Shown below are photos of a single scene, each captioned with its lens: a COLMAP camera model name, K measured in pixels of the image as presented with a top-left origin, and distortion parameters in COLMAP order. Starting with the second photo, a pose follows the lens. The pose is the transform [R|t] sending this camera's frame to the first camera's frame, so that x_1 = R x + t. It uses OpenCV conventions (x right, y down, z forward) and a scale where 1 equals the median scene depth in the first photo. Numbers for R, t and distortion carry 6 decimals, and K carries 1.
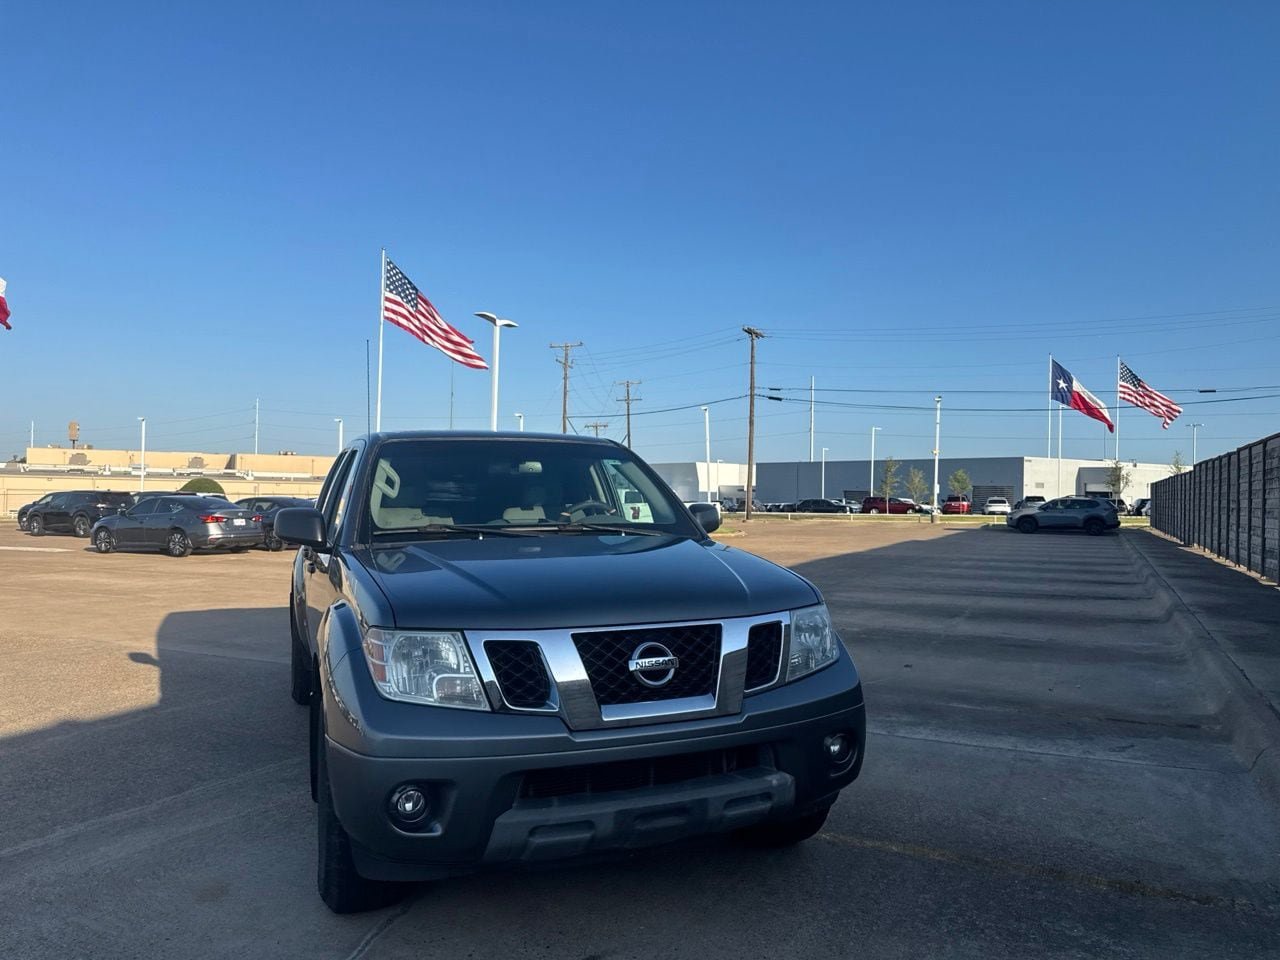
lens RADIAL K [[897.5, 0, 634.6], [0, 897.5, 453.6], [0, 0, 1]] dist [0.045545, -0.059474]
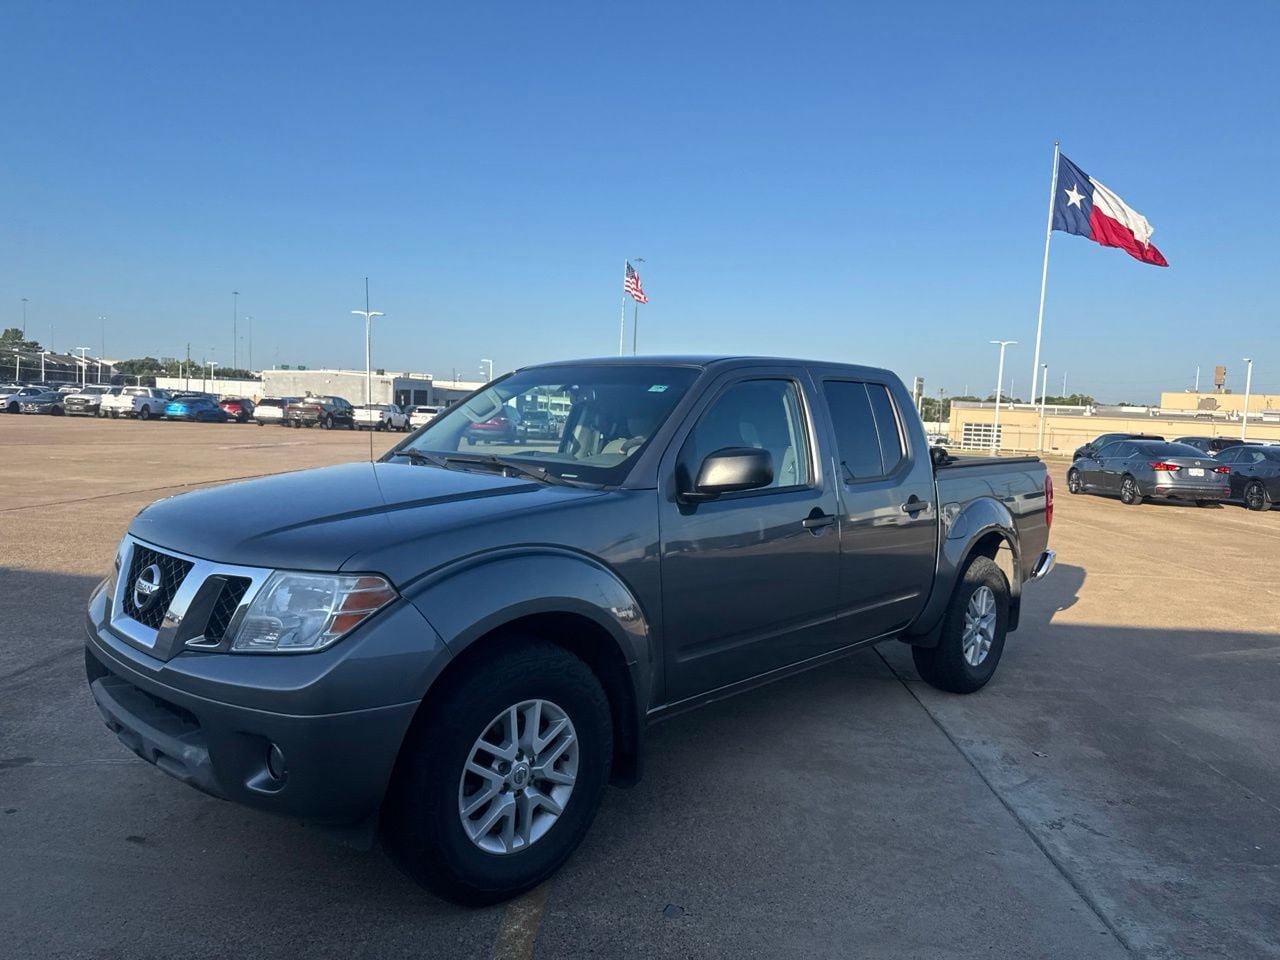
lens RADIAL K [[897.5, 0, 635.0], [0, 897.5, 474.4], [0, 0, 1]] dist [0.045545, -0.059474]
pose [[0.409518, 0.069348, -0.909662, 0.352813], [0.006190, 0.996873, 0.078784, 0.011571], [0.912281, -0.037894, 0.407808, 0.340379]]
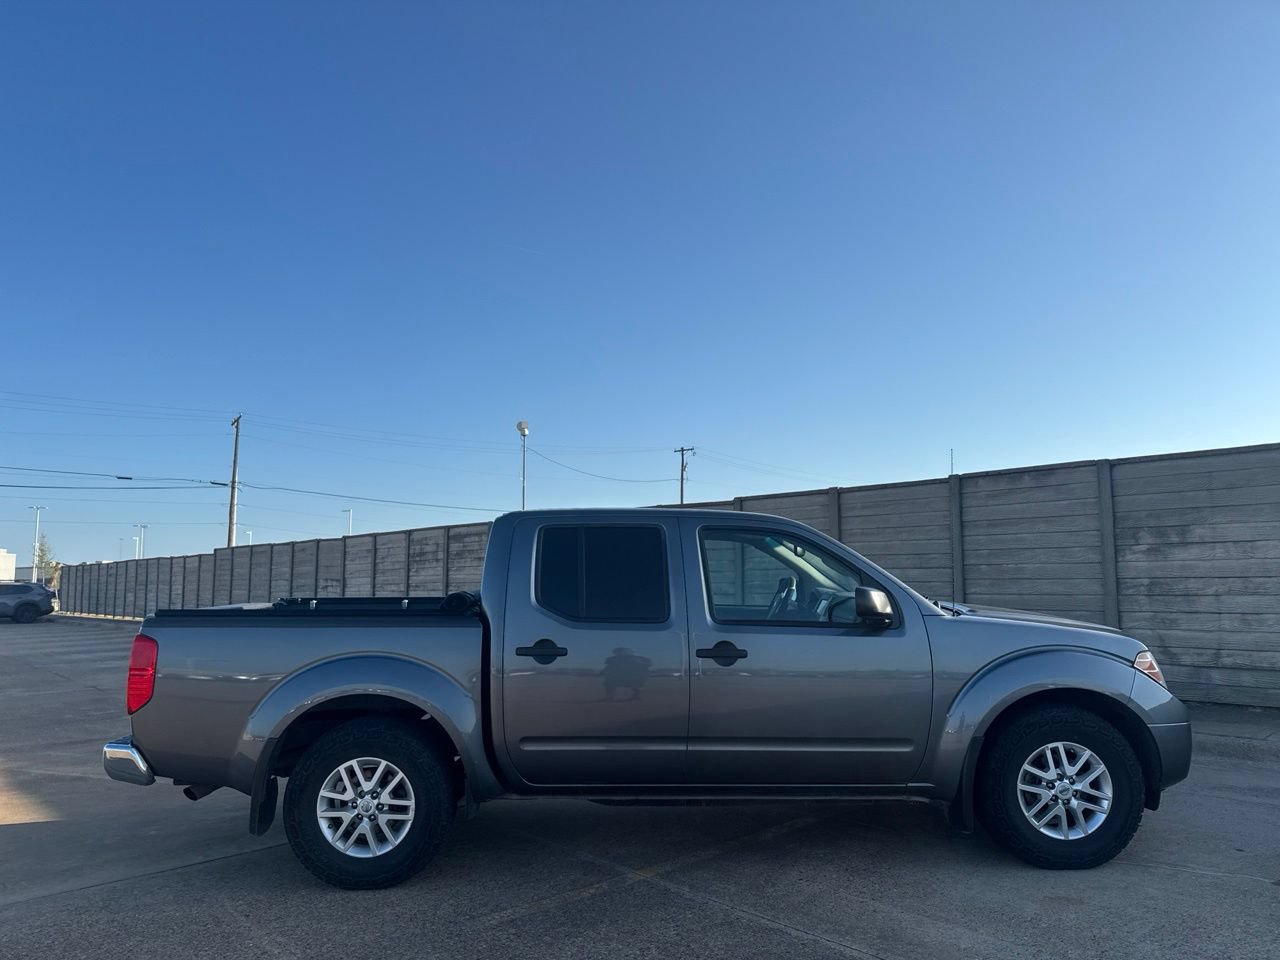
lens RADIAL K [[897.5, 0, 639.6], [0, 897.5, 498.3], [0, 0, 1]] dist [0.045545, -0.059474]
pose [[0.350095, 0.065578, 0.934416, -0.650855], [-0.025175, 0.997845, -0.060598, 0.013280], [-0.936376, -0.002309, 0.350992, 0.394565]]
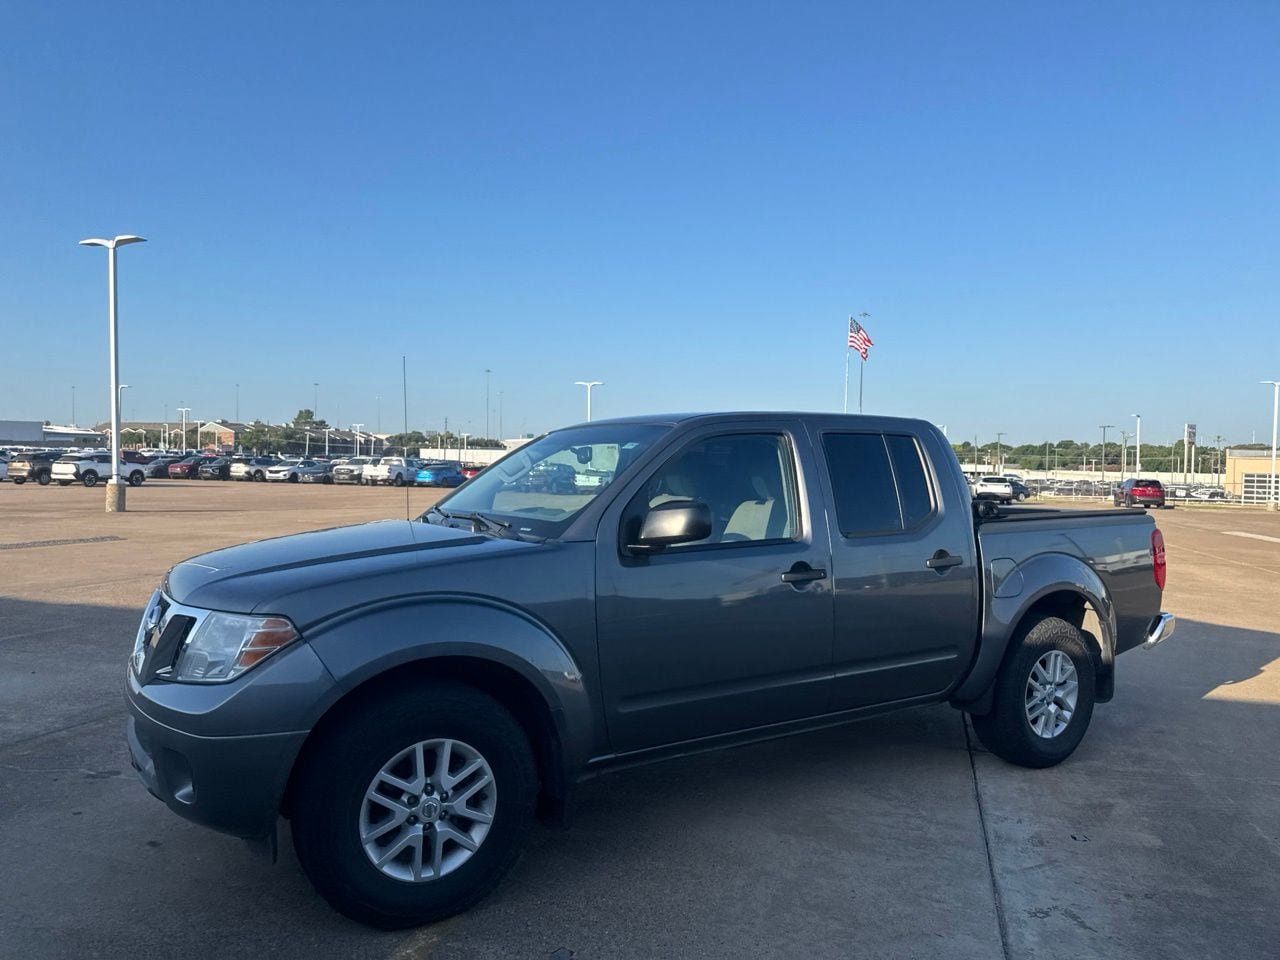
lens RADIAL K [[897.5, 0, 636.9], [0, 897.5, 475.8], [0, 0, 1]] dist [0.045545, -0.059474]
pose [[0.172212, 0.004028, -0.985052, 0.401216], [0.030091, 0.999503, 0.009348, 0.015224], [0.984600, -0.031251, 0.172005, 0.445846]]
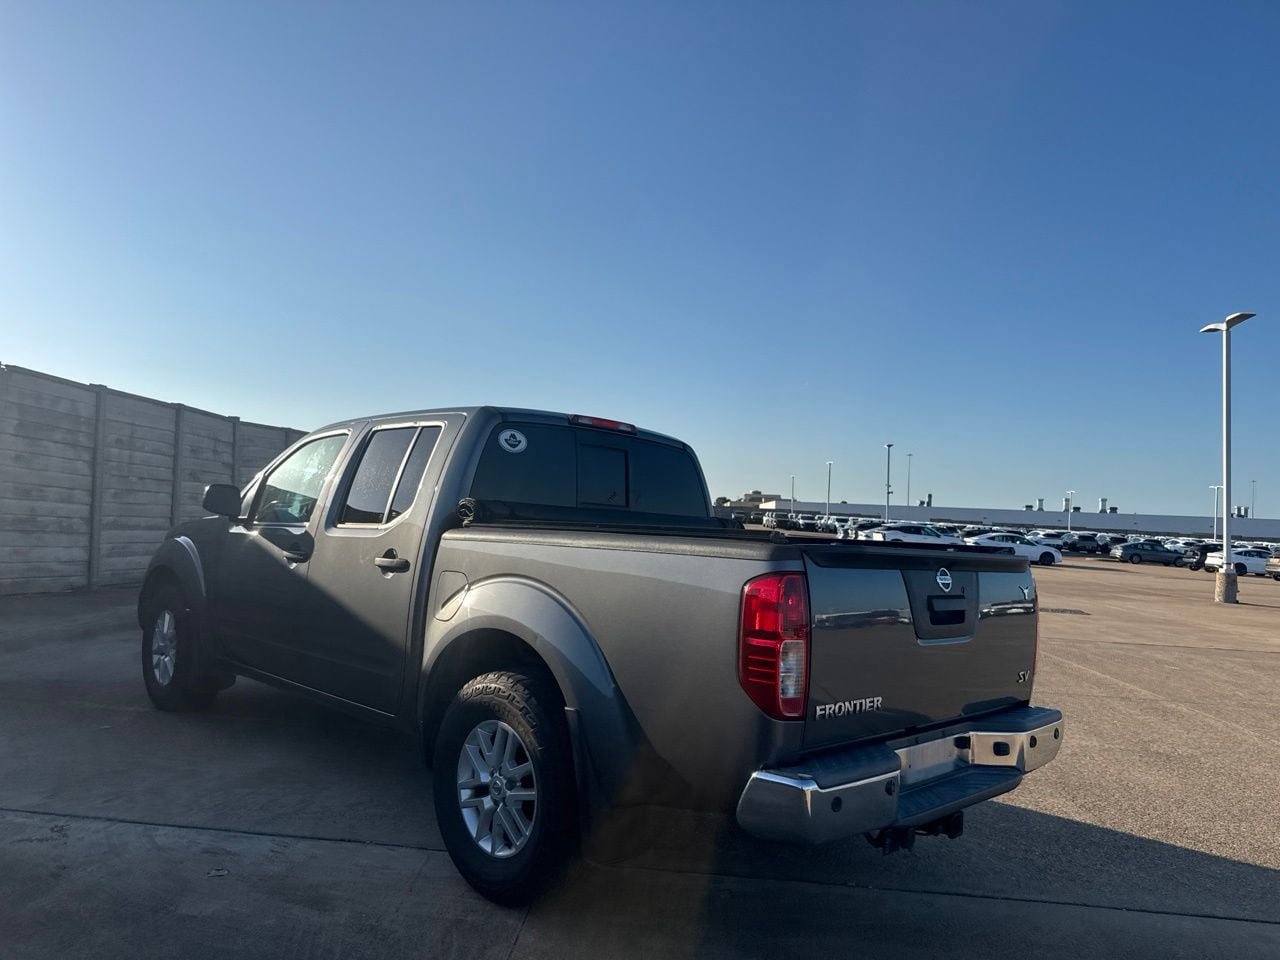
lens RADIAL K [[897.5, 0, 635.6], [0, 897.5, 491.8], [0, 0, 1]] dist [0.045545, -0.059474]
pose [[-0.916508, -0.073327, -0.393238, 0.027586], [-0.047265, 0.996020, -0.075569, 0.062958], [0.397214, -0.050673, -0.916326, 1.107344]]
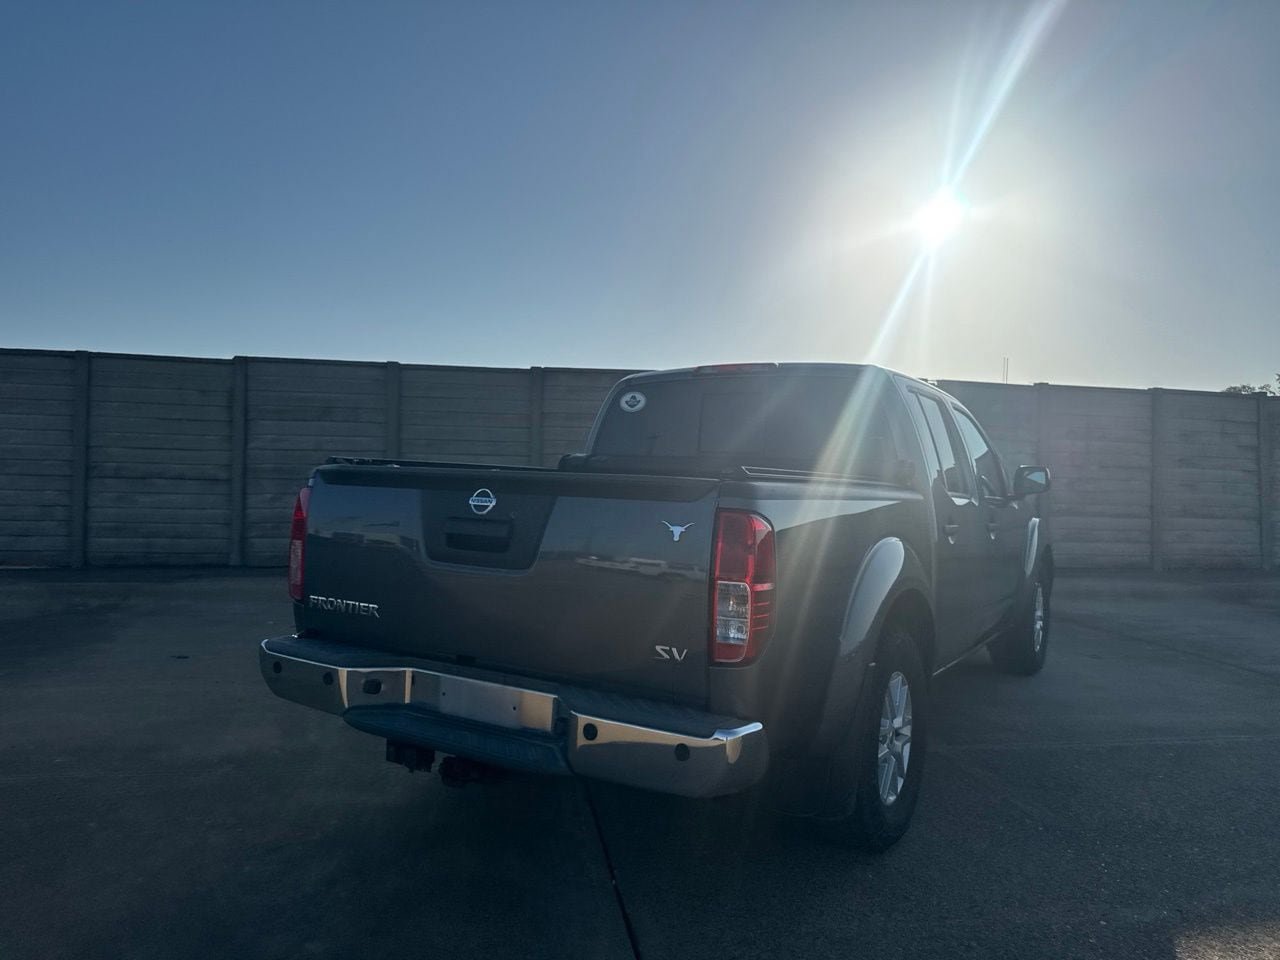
lens RADIAL K [[897.5, 0, 636.9], [0, 897.5, 480.9], [0, 0, 1]] dist [0.045545, -0.059474]
pose [[-0.591546, -0.025304, 0.805874, -0.475633], [-0.060272, 0.998099, -0.012902, 0.058689], [-0.804015, -0.056204, -0.591947, 0.981437]]
